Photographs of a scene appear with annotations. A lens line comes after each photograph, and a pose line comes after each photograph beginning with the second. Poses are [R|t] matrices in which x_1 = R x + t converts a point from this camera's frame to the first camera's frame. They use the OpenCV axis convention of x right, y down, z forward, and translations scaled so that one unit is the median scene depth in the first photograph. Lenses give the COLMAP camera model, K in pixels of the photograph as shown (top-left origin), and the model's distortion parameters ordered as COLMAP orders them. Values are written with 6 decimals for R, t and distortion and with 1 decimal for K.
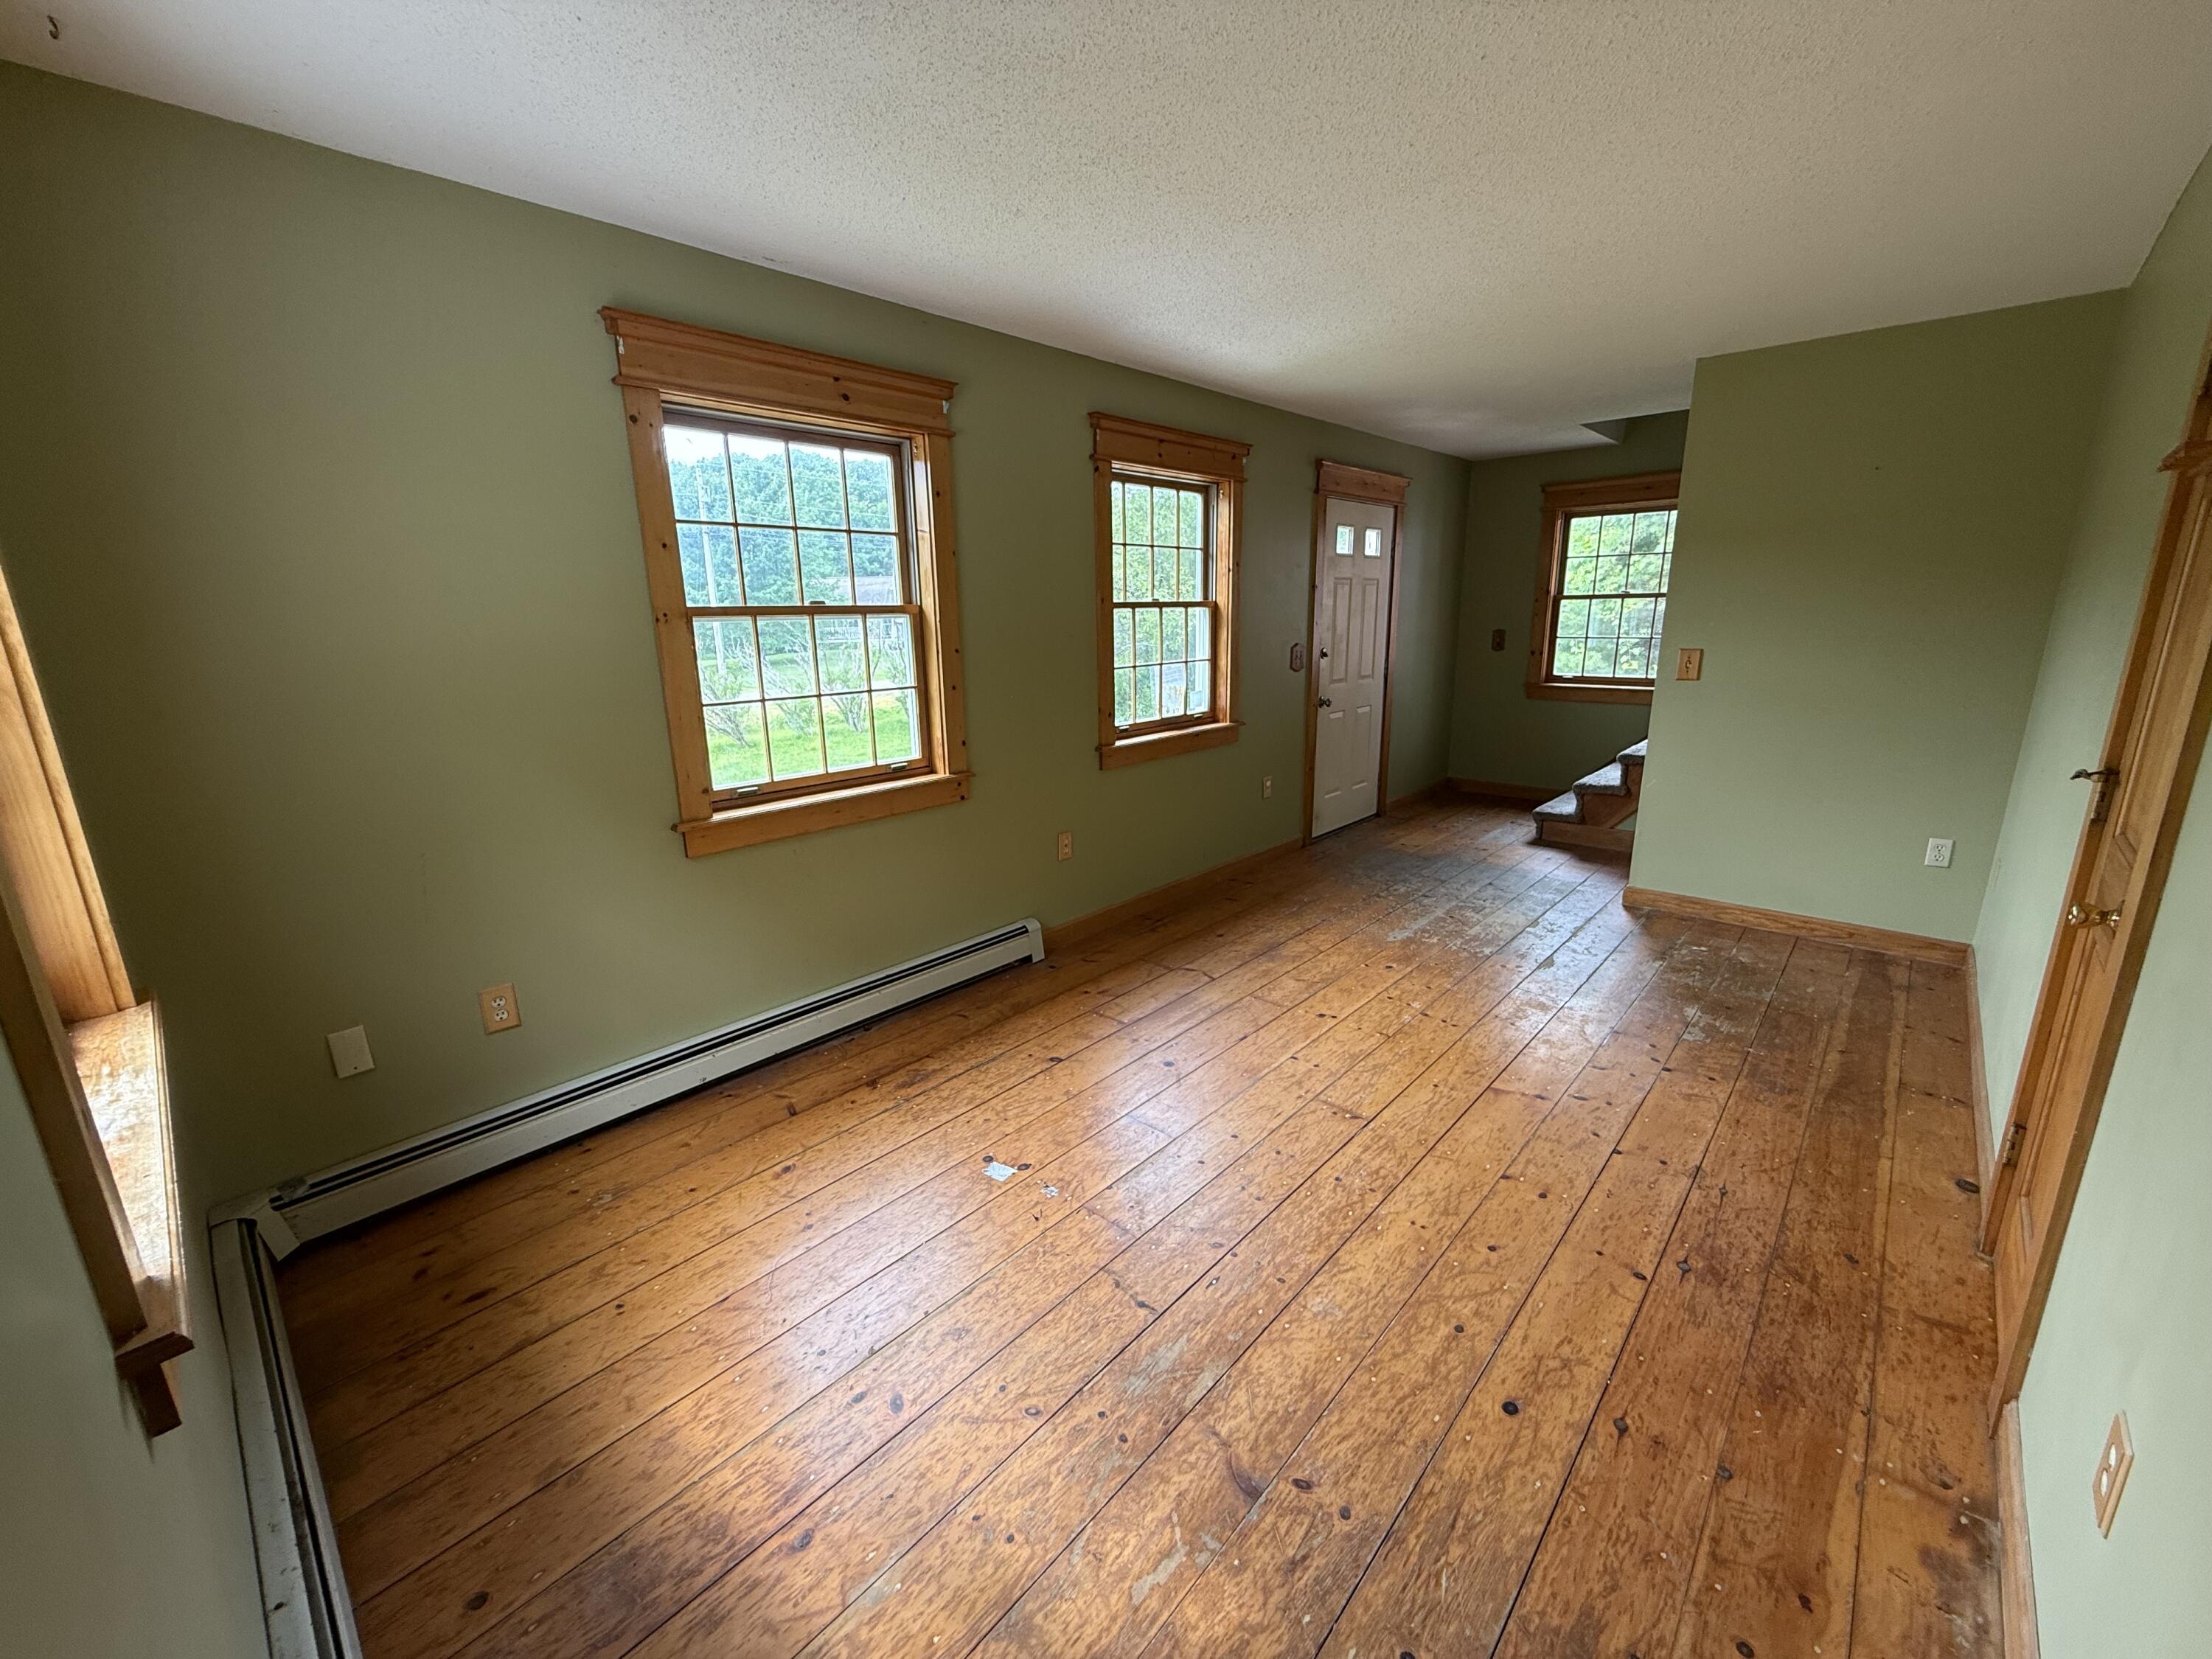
lens RADIAL K [[880.0, 0, 1110.4], [0, 880.0, 836.2], [0, 0, 1]] dist [-0.001897, 0.000348]
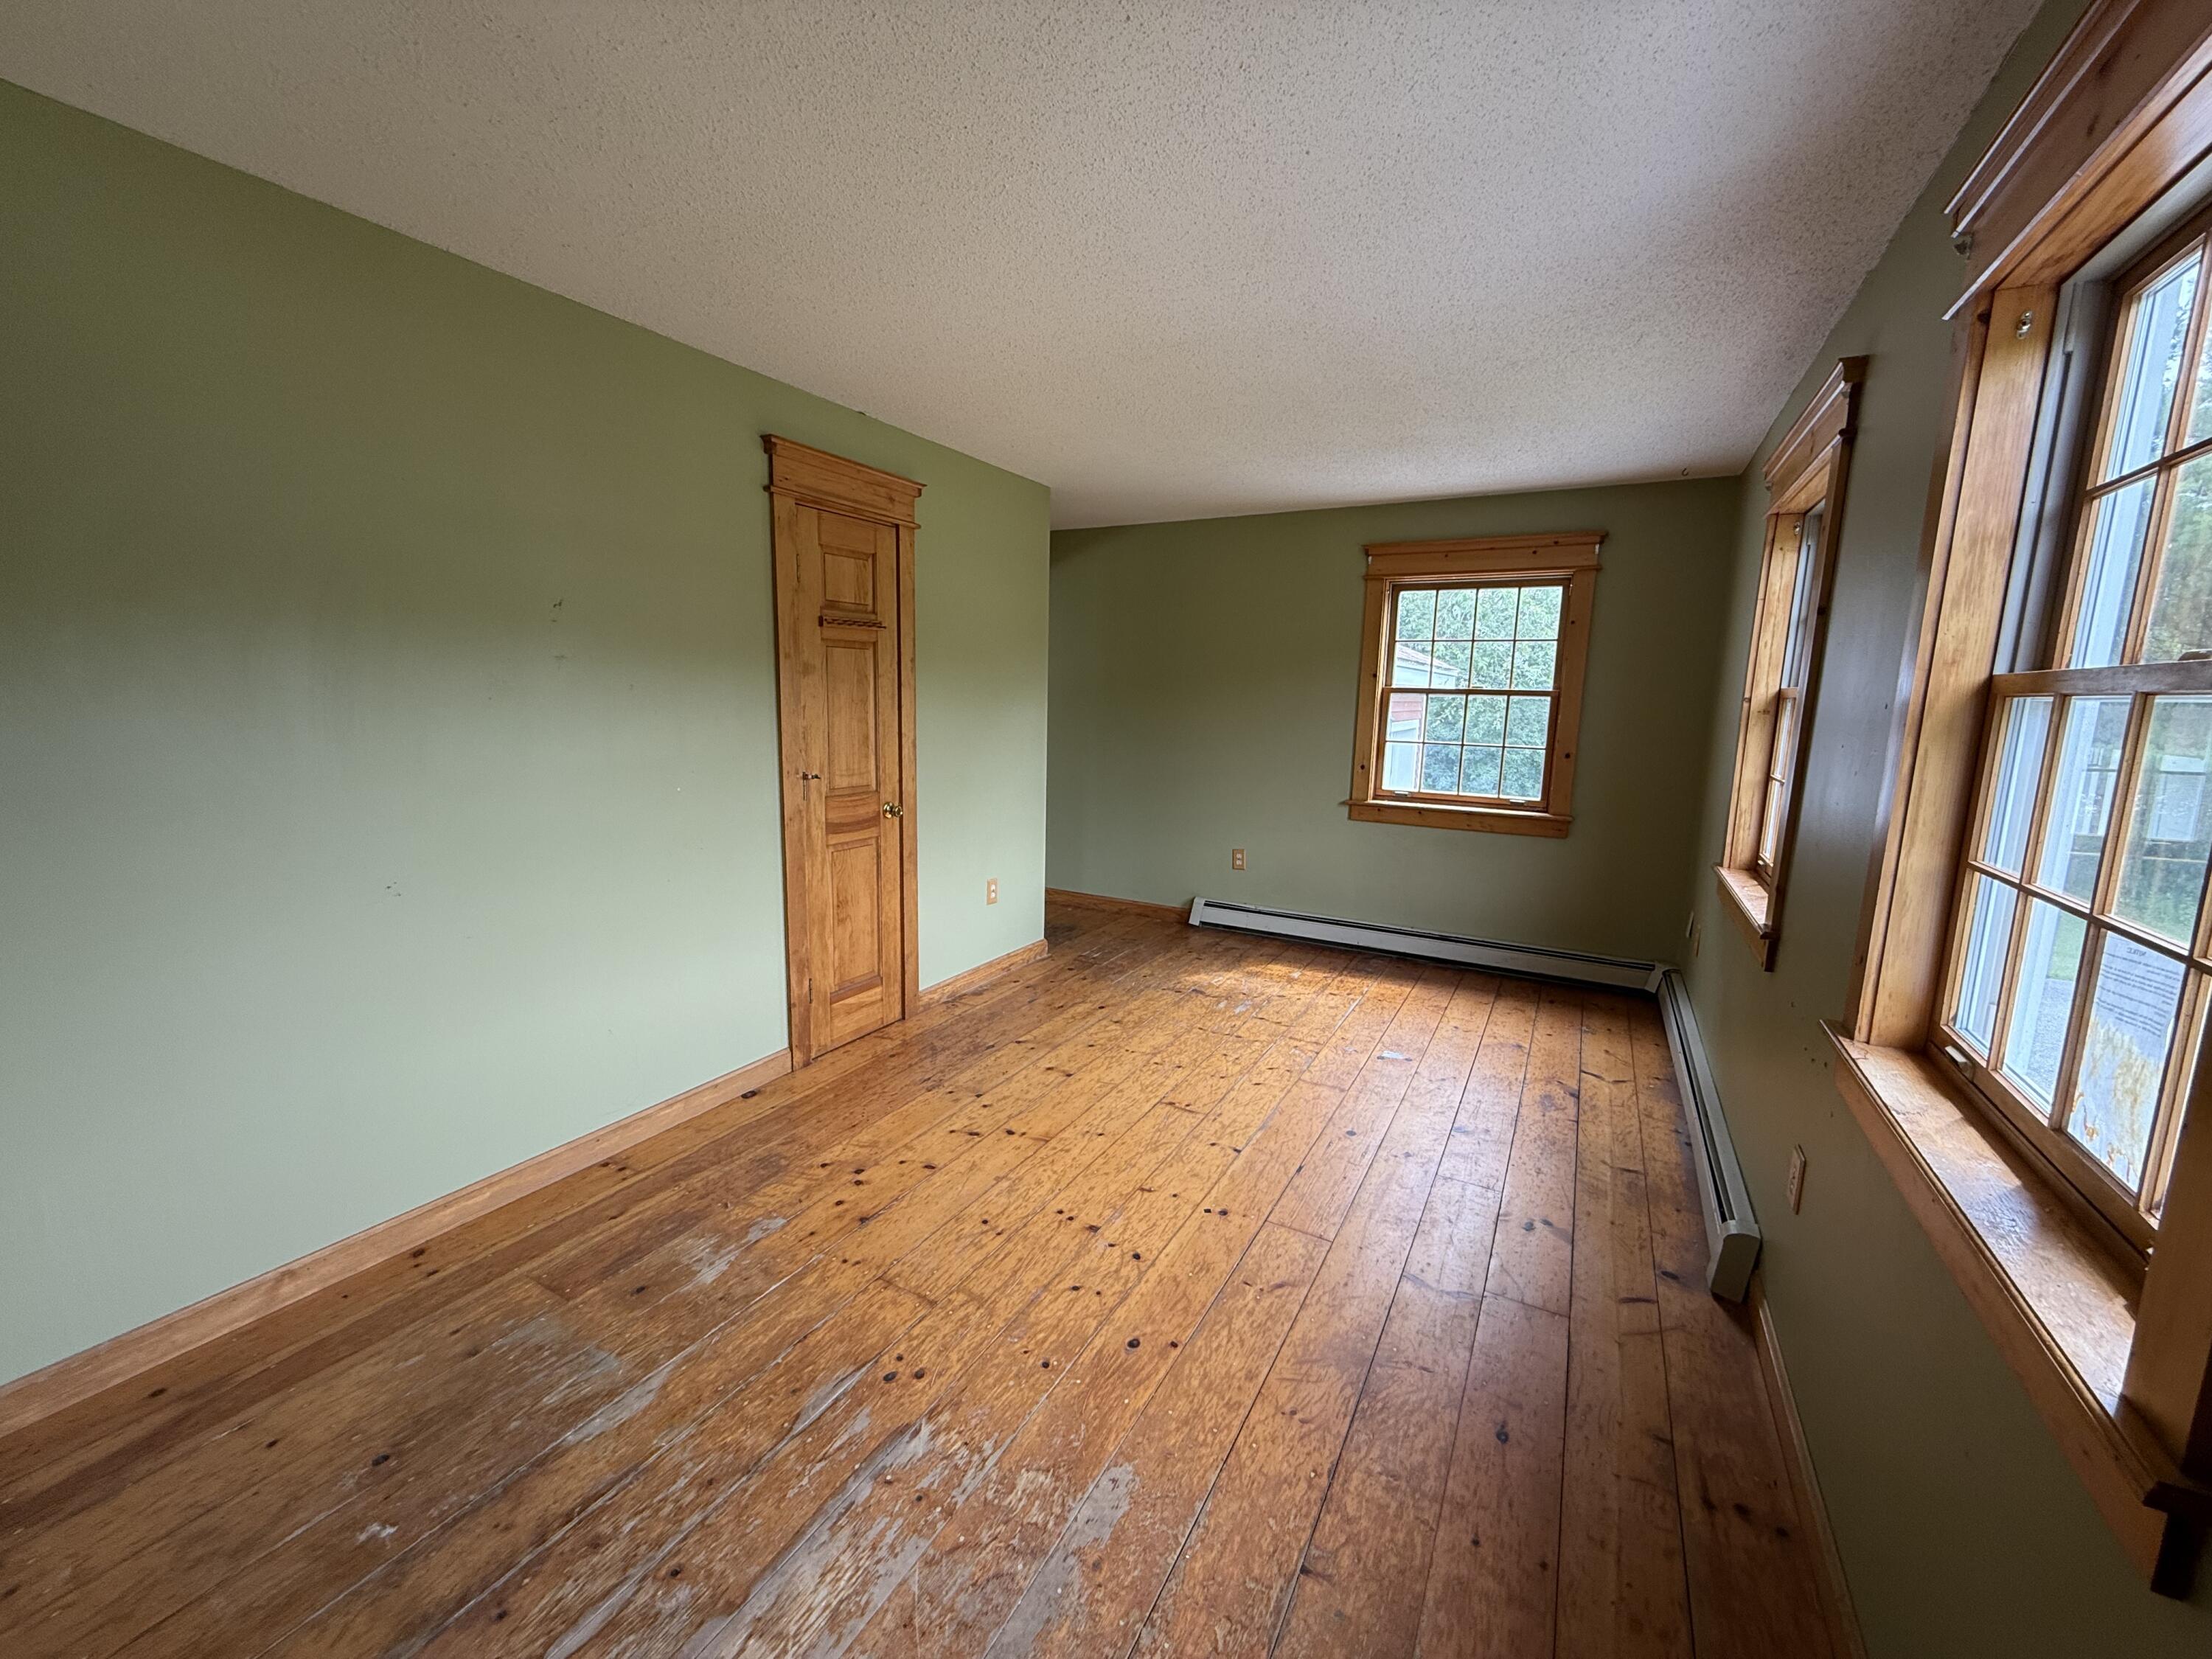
lens RADIAL K [[880.0, 0, 1099.2], [0, 880.0, 825.6], [0, 0, 1]] dist [-0.001897, 0.000348]
pose [[-0.974473, 0.035124, -0.221742, 0.619925], [-0.056700, 0.917165, 0.394454, -0.495250], [0.217228, 0.396957, -0.891761, 1.876024]]
